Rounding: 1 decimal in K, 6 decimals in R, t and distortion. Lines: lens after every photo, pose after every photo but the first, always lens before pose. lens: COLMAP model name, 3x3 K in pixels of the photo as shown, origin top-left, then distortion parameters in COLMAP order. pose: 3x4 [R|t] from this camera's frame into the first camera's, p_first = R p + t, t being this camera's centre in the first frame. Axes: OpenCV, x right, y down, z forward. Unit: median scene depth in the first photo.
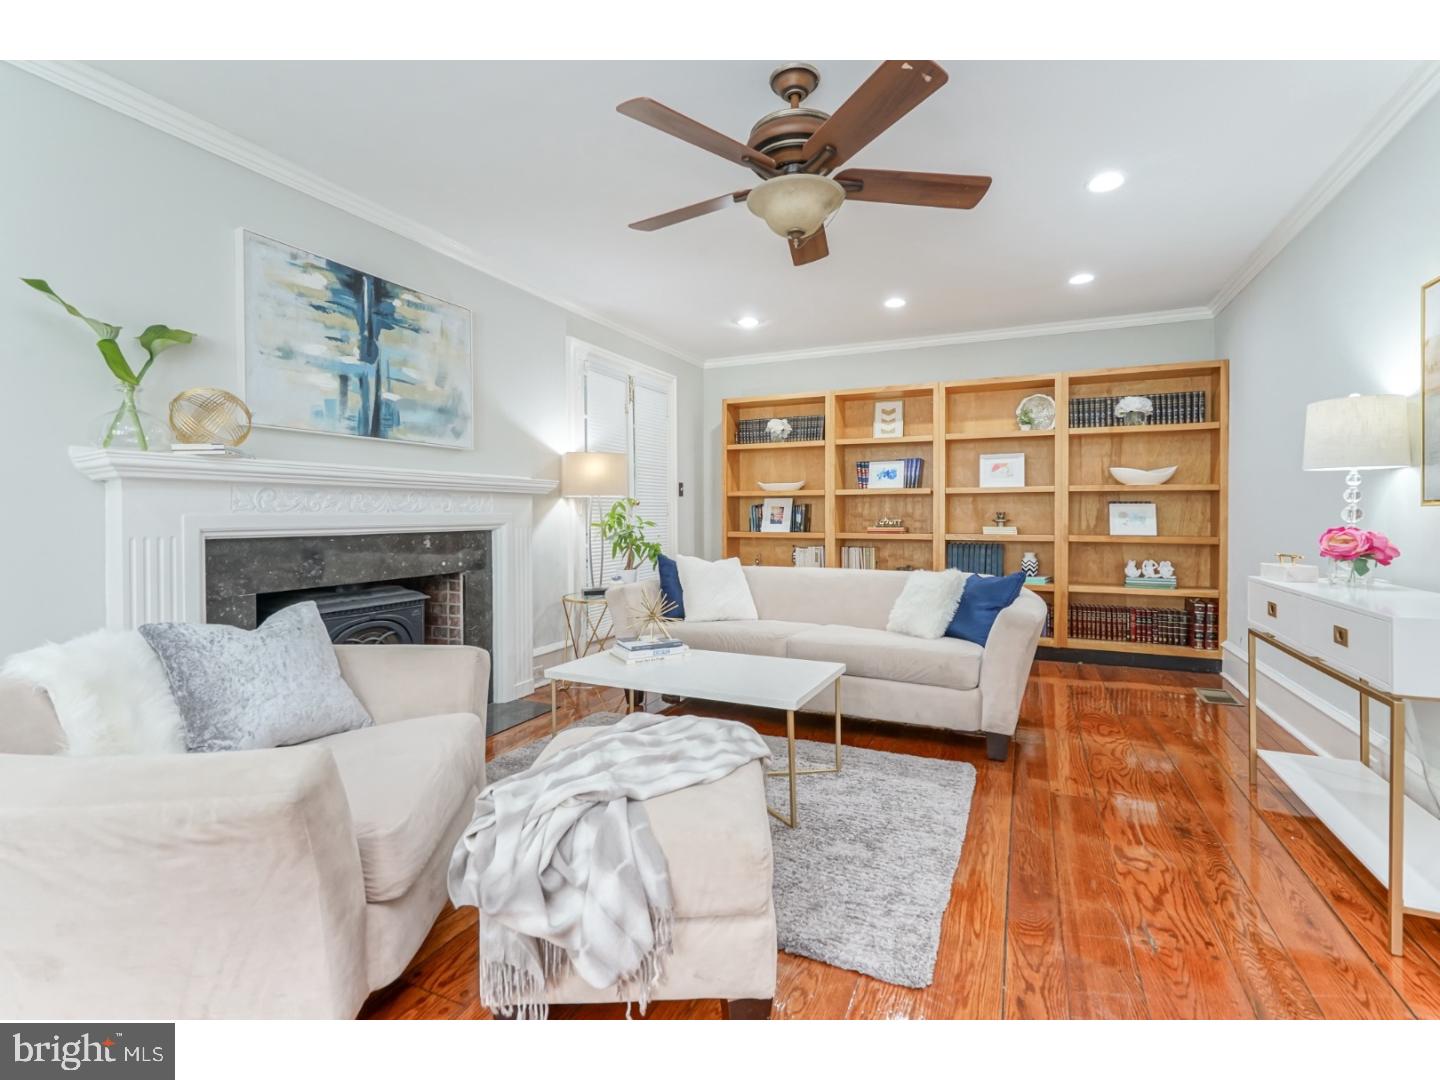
lens RADIAL K [[663.4, 0, 737.1], [0, 663.4, 521.3], [0, 0, 1]] dist [-0.000501, 0.000226]
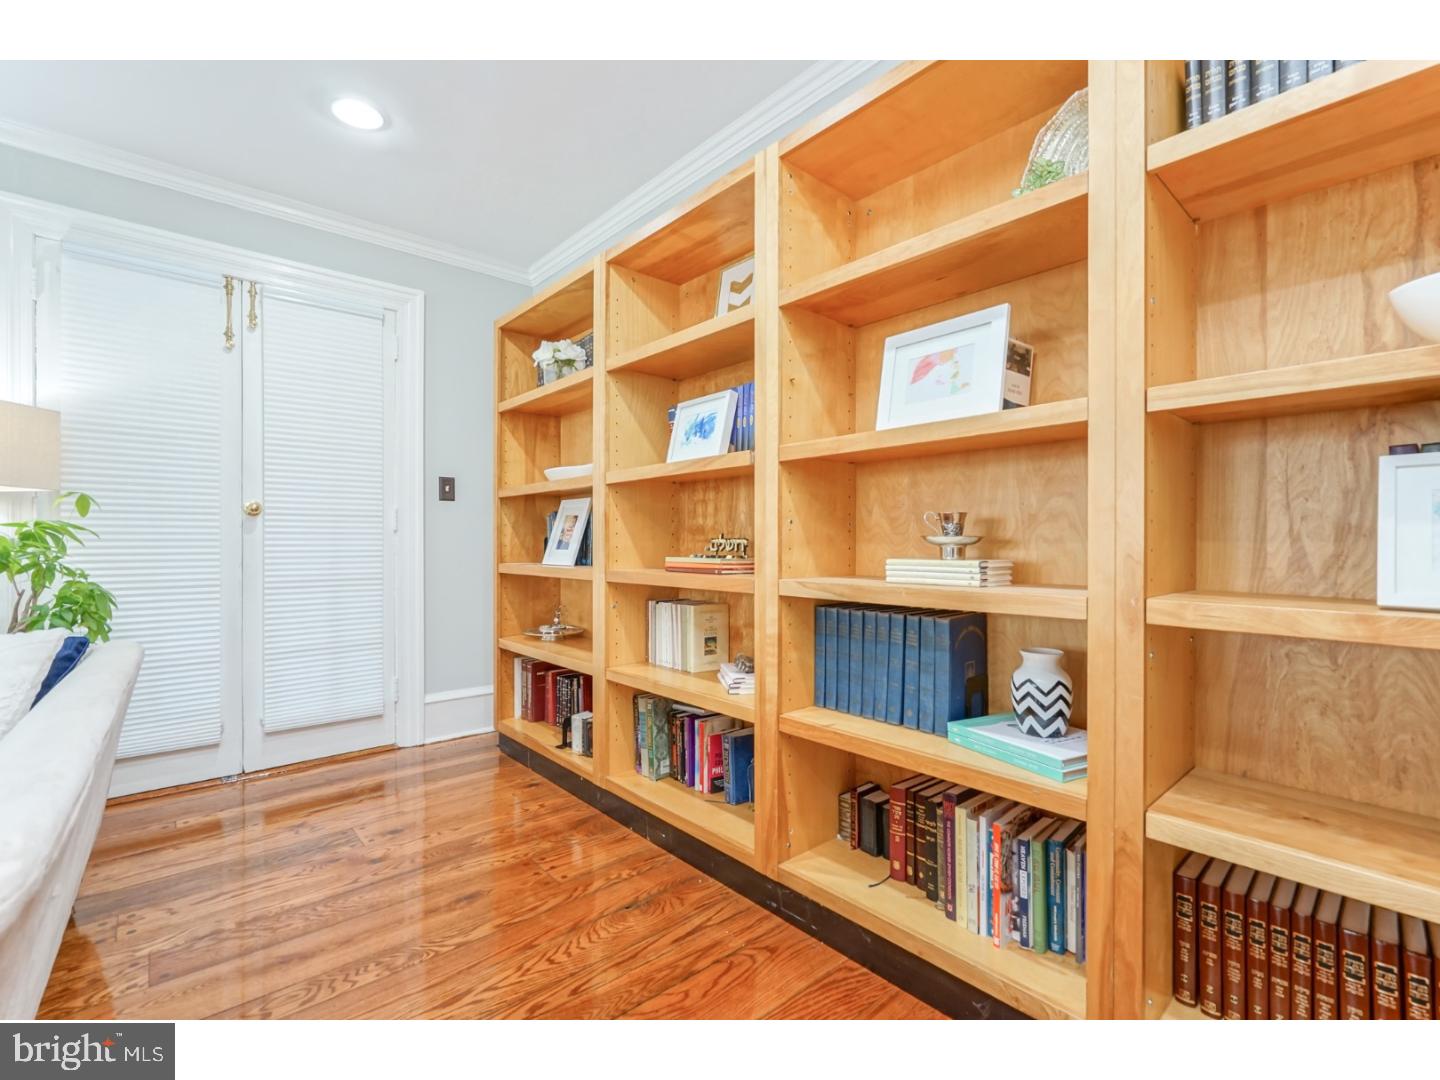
lens RADIAL K [[654.4, 0, 716.1], [0, 654.4, 542.7], [0, 0, 1]] dist [-0.001854, 0.000589]
pose [[0.907305, 0.000773, -0.420472, 0.707286], [-0.005612, 0.999932, -0.010271, 0.007240], [0.420435, 0.011678, 0.907247, 1.117815]]
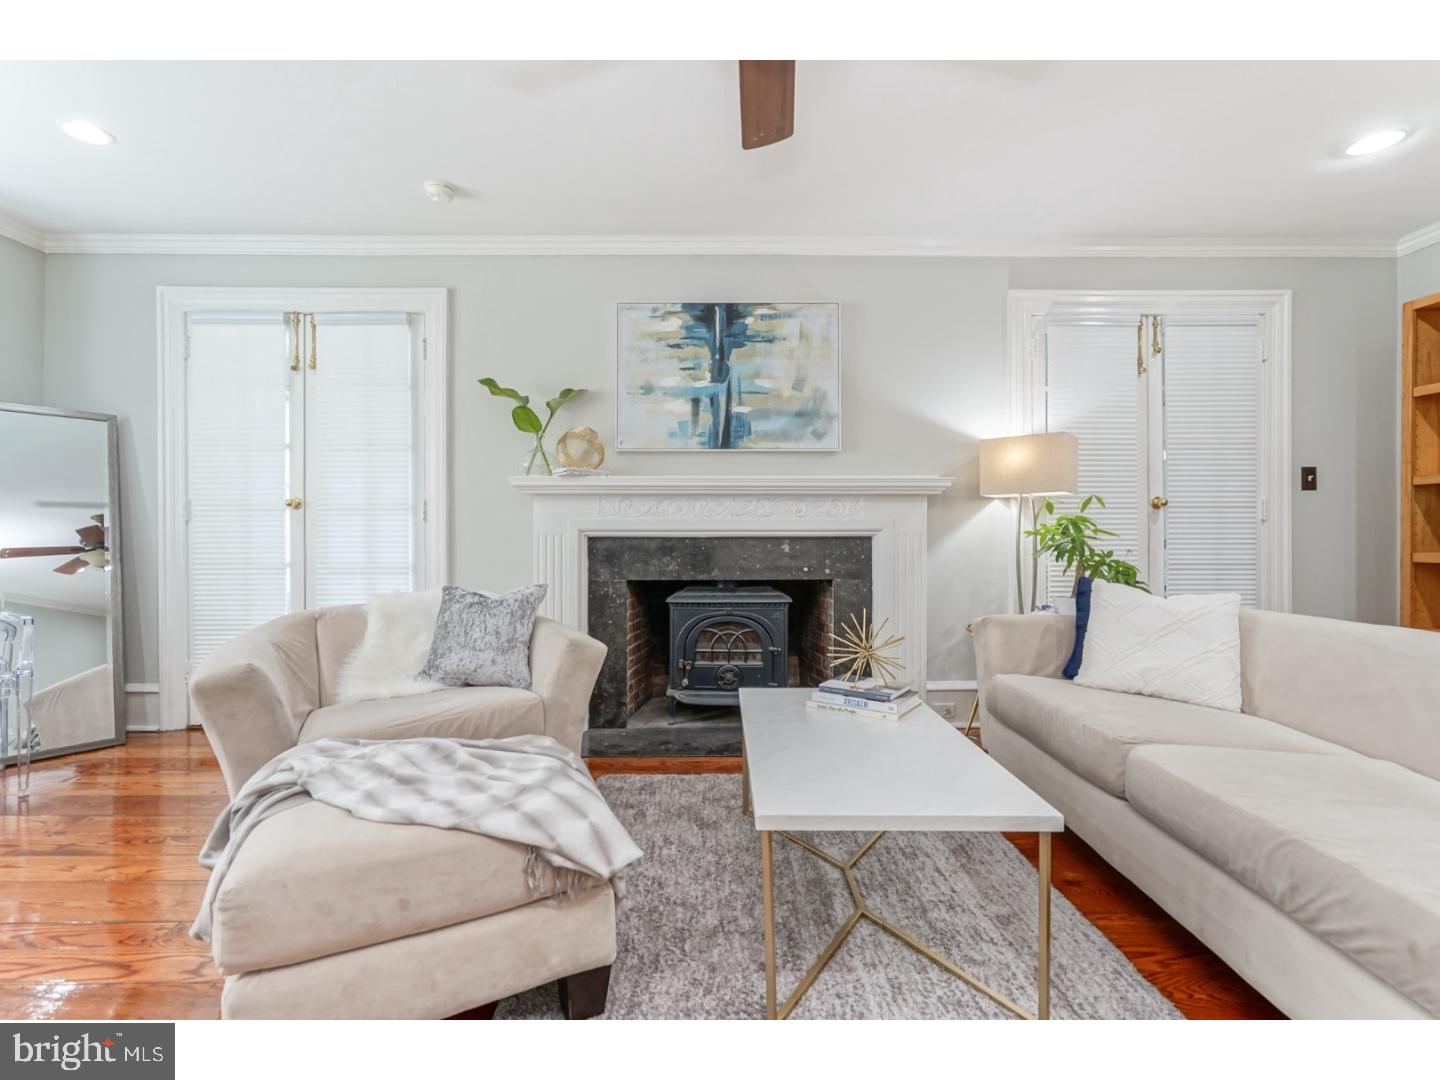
lens RADIAL K [[647.2, 0, 718.9], [0, 647.2, 537.1], [0, 0, 1]] dist [-0.004455, 0.000350]
pose [[0.412060, 0.008826, -0.911114, 0.425663], [-0.011072, 0.999928, 0.004679, 0.014586], [0.911089, 0.008160, 0.412128, 0.542424]]
